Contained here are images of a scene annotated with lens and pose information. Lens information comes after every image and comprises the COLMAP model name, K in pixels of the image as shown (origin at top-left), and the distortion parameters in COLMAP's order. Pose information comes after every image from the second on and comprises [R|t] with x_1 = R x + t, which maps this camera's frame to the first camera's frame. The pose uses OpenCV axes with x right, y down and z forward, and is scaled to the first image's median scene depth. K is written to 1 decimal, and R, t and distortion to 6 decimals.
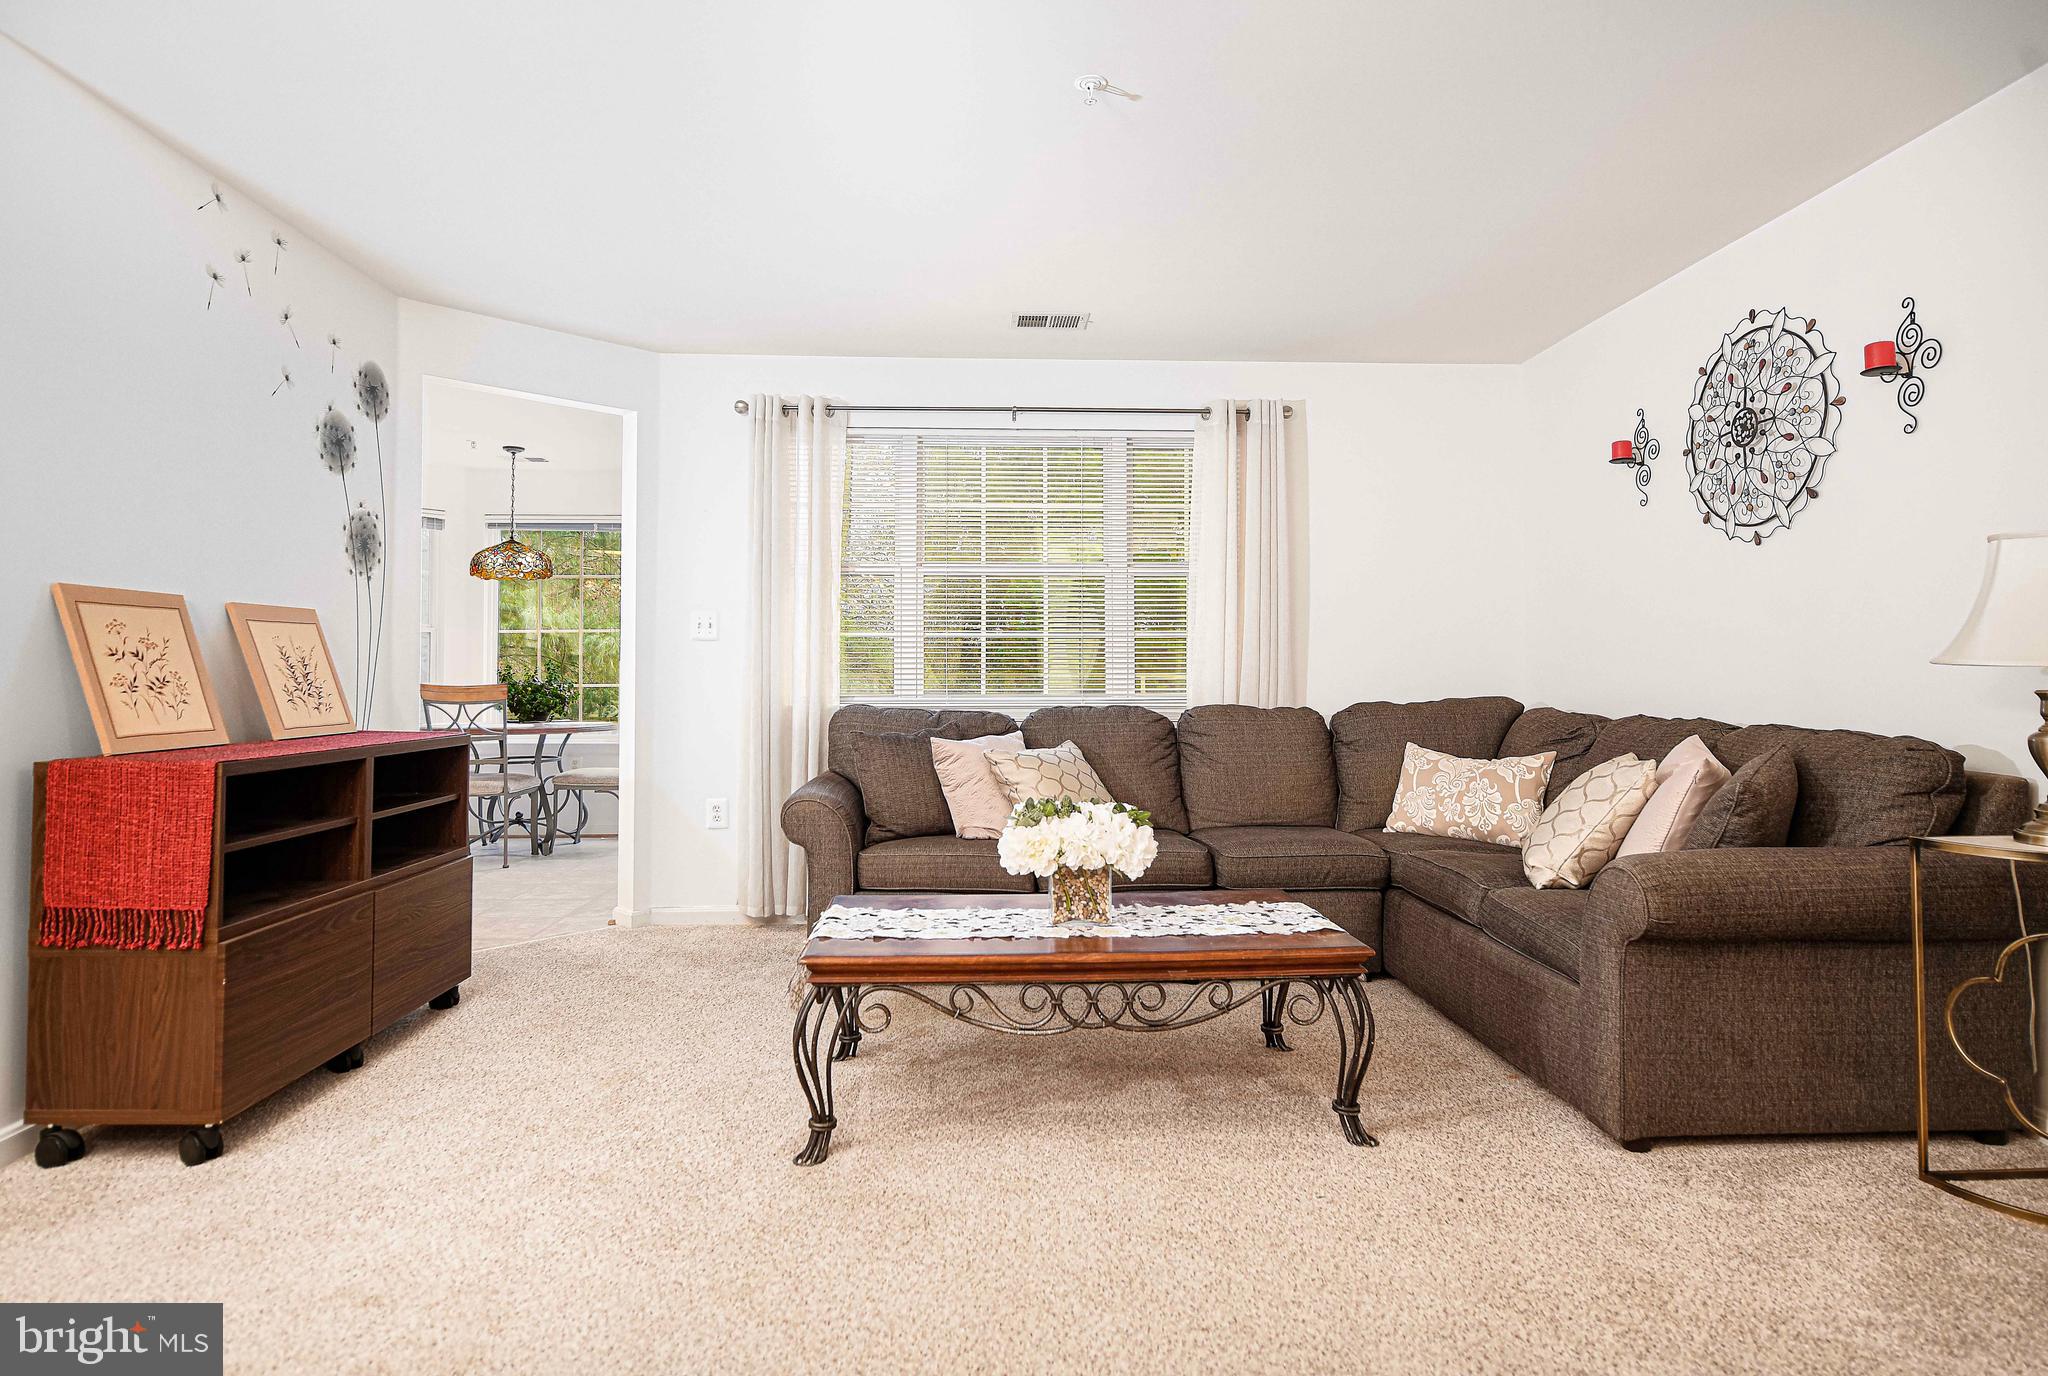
lens RADIAL K [[1144.6, 0, 1022.0], [0, 1144.6, 642.8], [0, 0, 1]] dist [-0.002372, -0.003501]
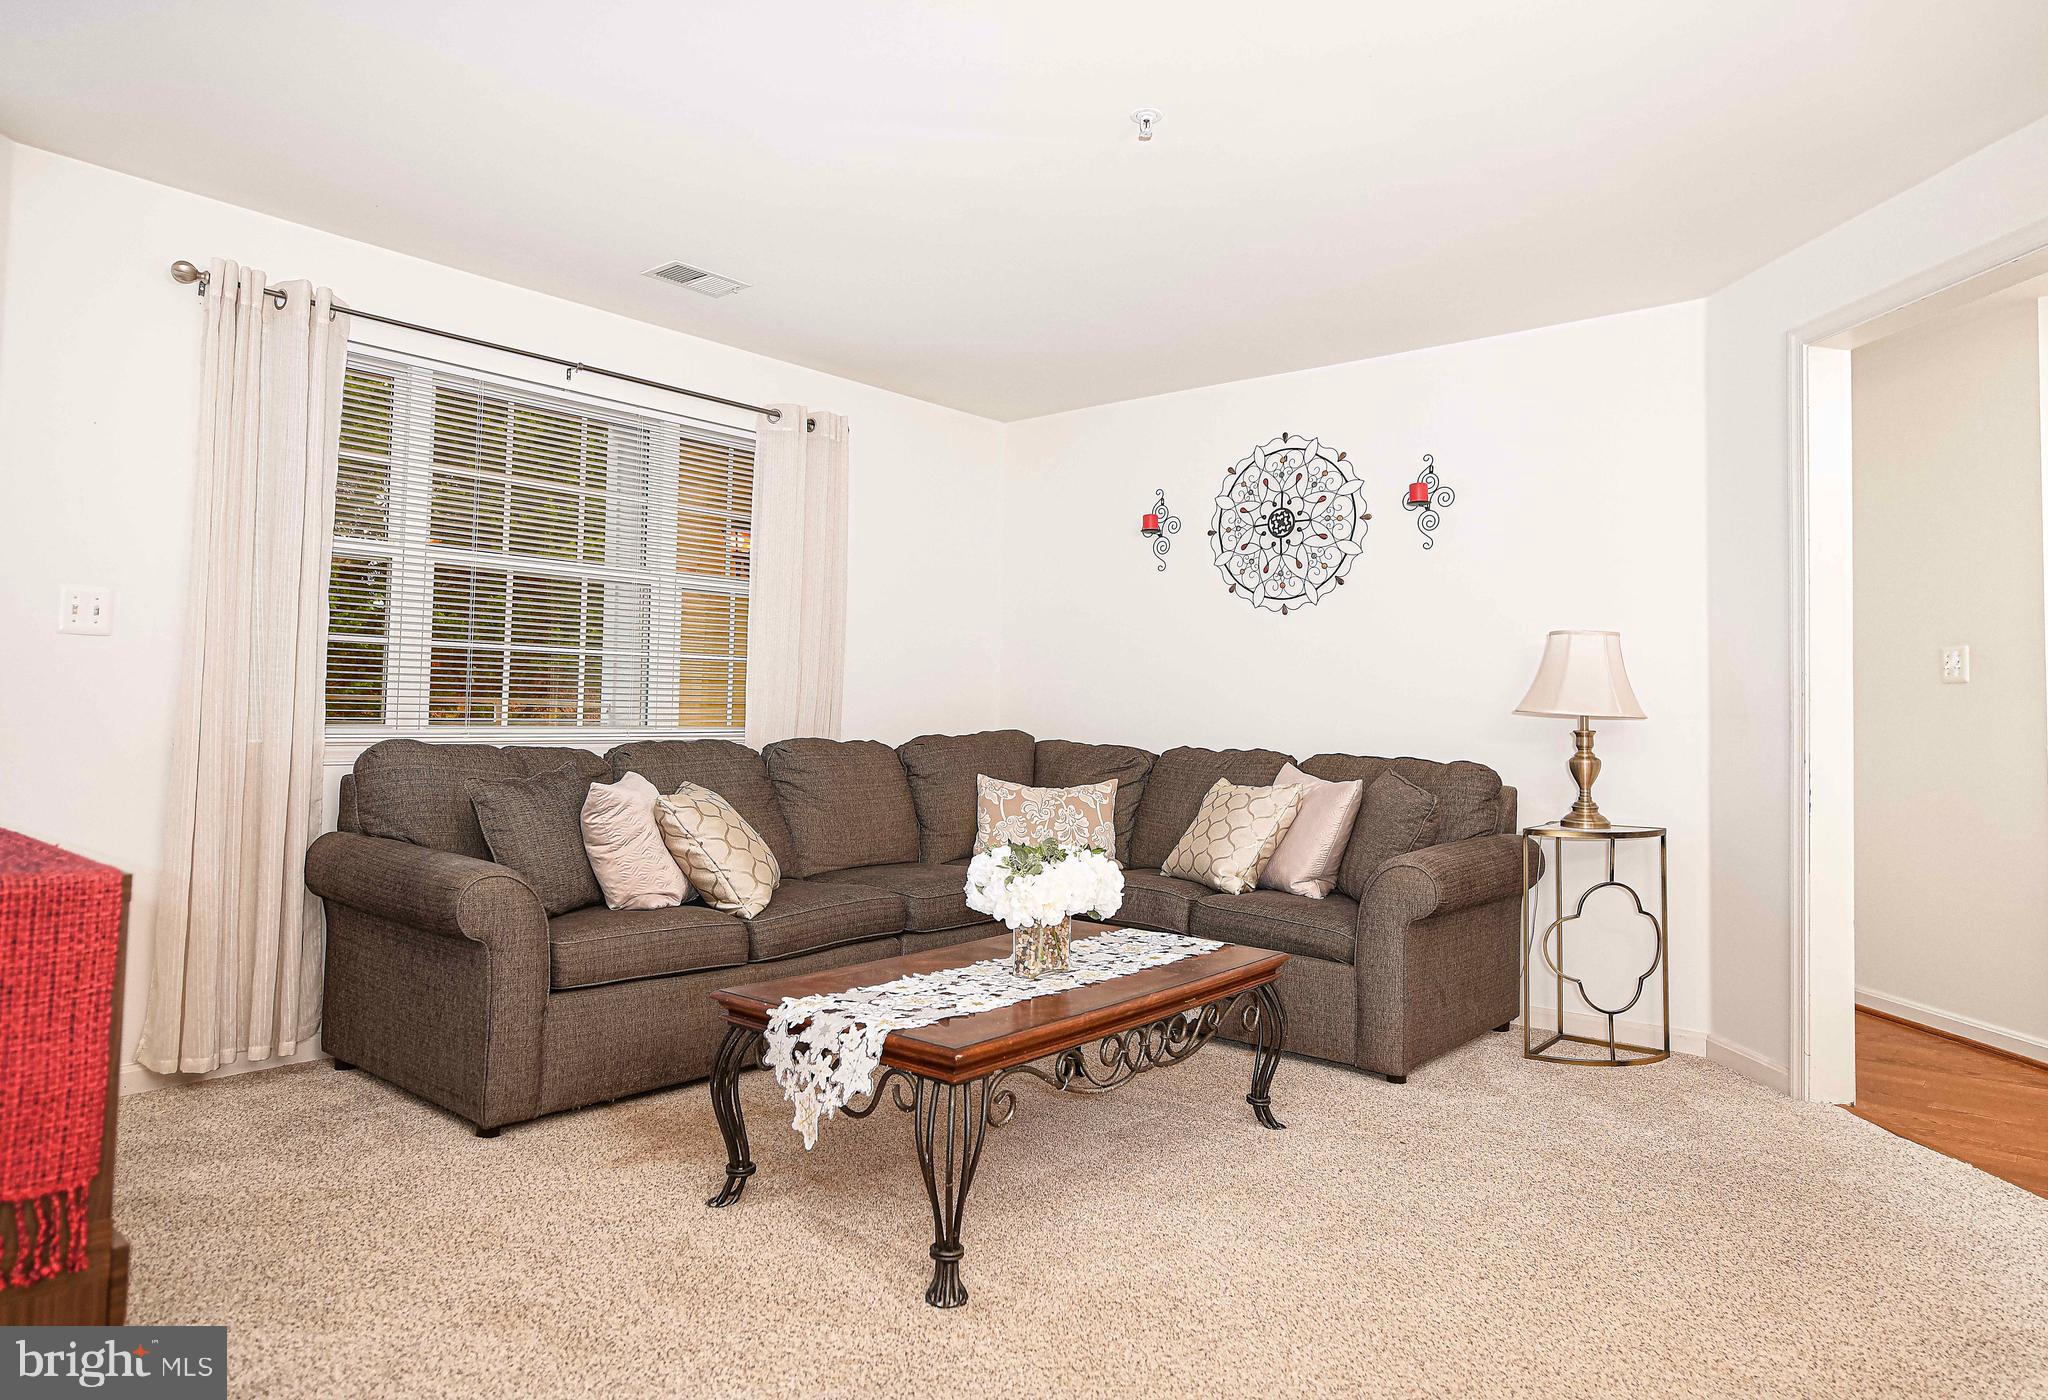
lens RADIAL K [[1247.9, 0, 1033.1], [0, 1247.9, 653.8], [0, 0, 1]] dist [-0.001432, -0.002798]
pose [[0.677082, 0.046396, 0.734444, -0.576236], [-0.040300, 0.998851, -0.025946, 0.006777], [-0.734804, -0.012031, 0.678173, 0.246512]]
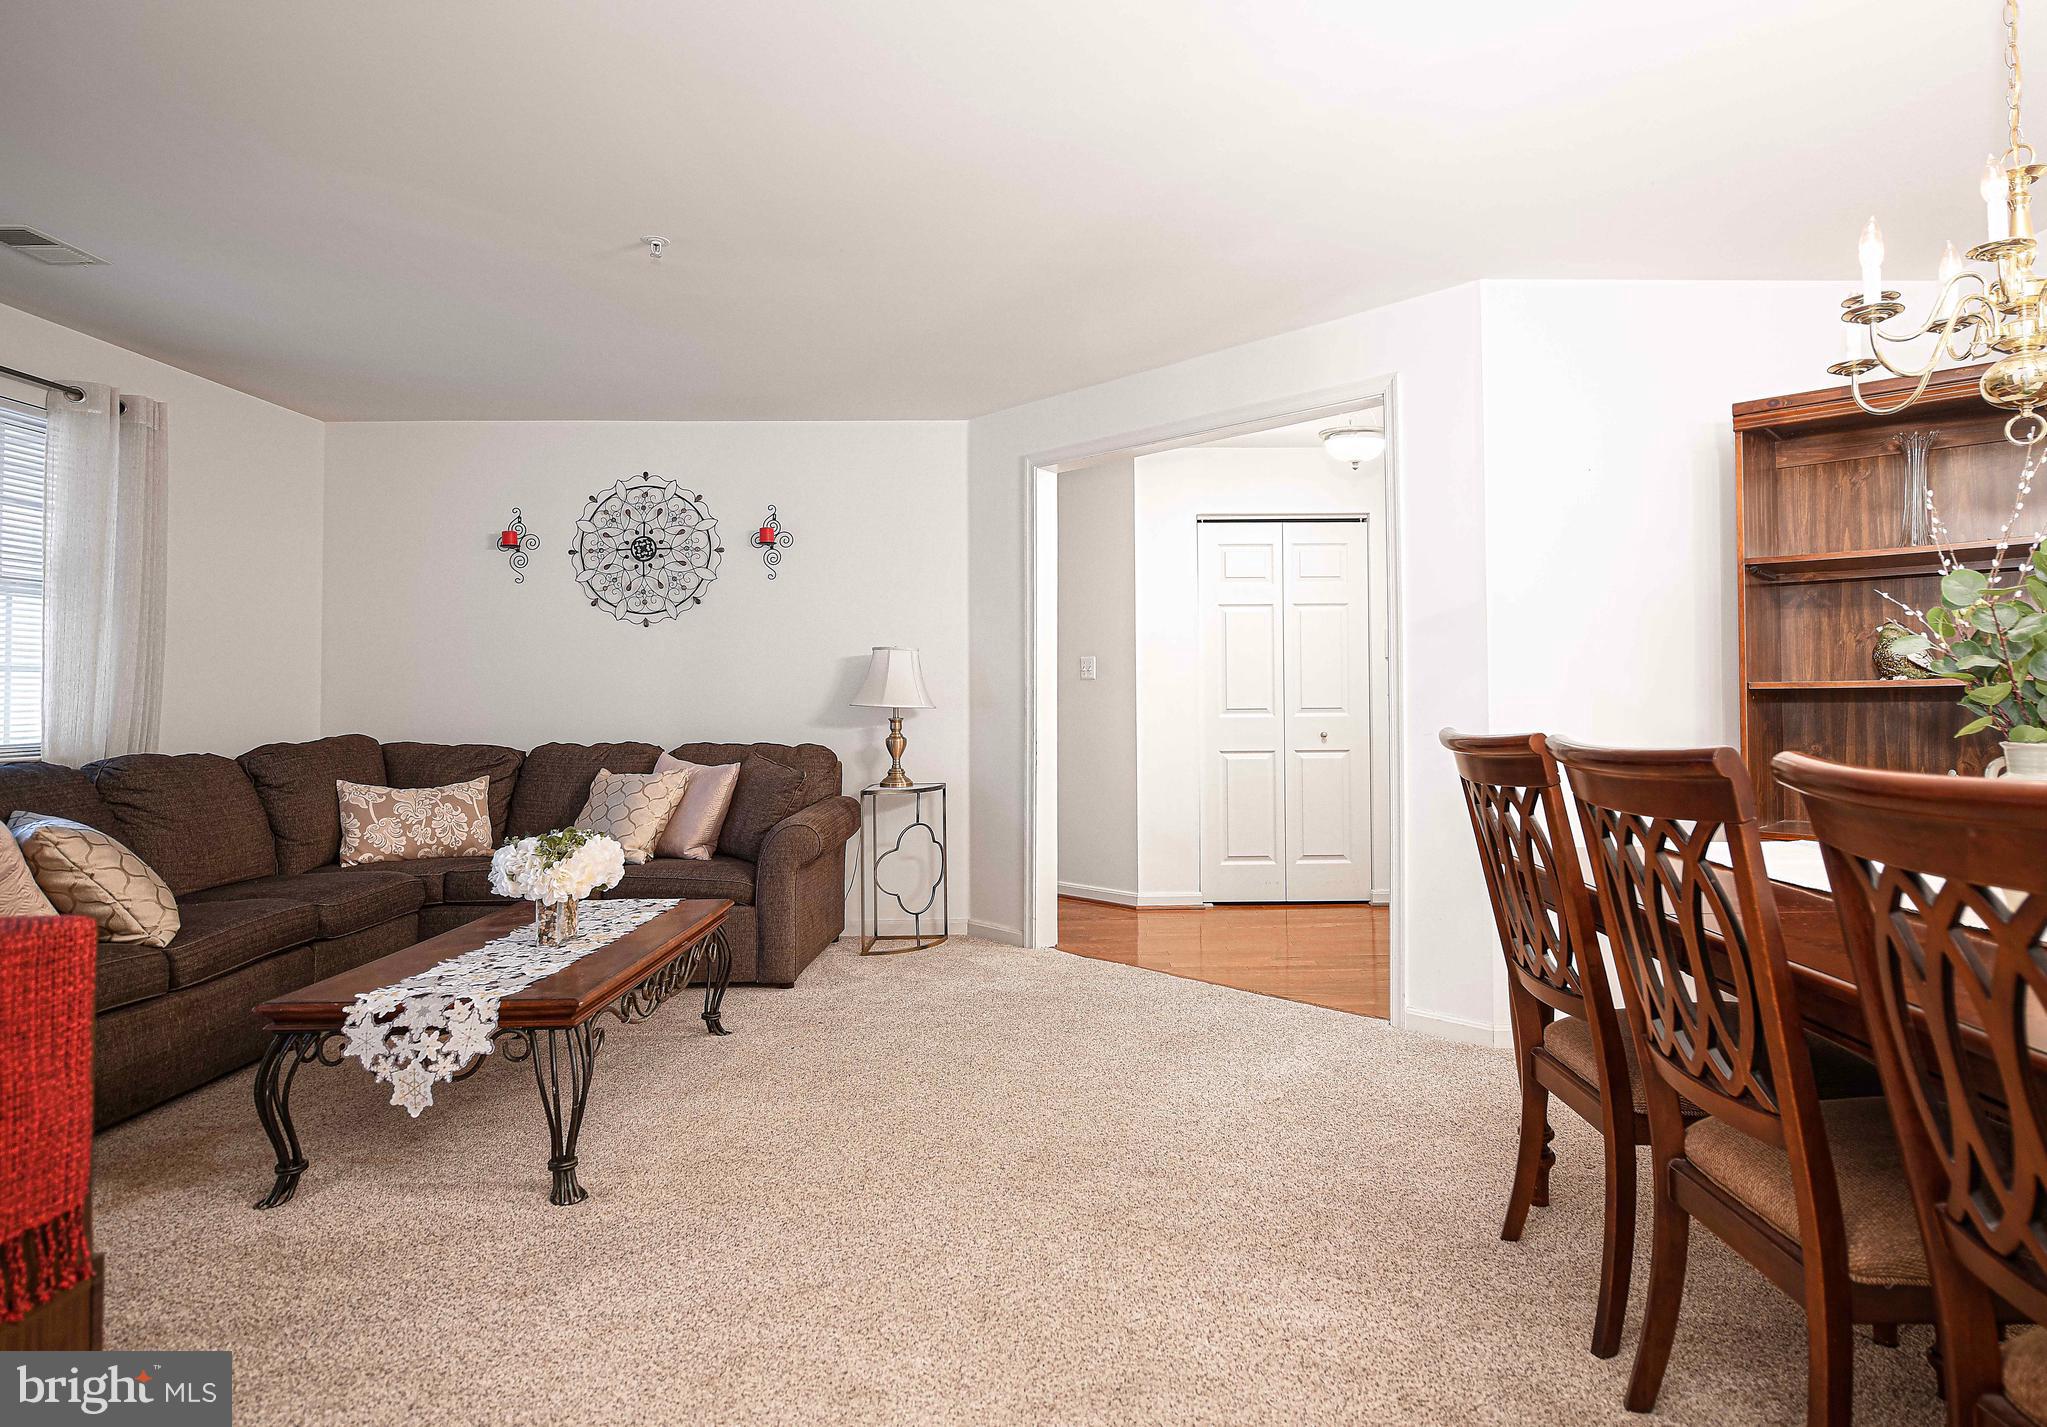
lens RADIAL K [[1135.8, 0, 1091.2], [0, 1135.8, 662.3], [0, 0, 1]] dist [-0.009103, -0.000684]
pose [[0.021002, 0.030492, 0.999314, -0.844641], [-0.023028, 0.999284, -0.030007, -0.006444], [-0.999514, -0.022382, 0.021689, 0.365326]]
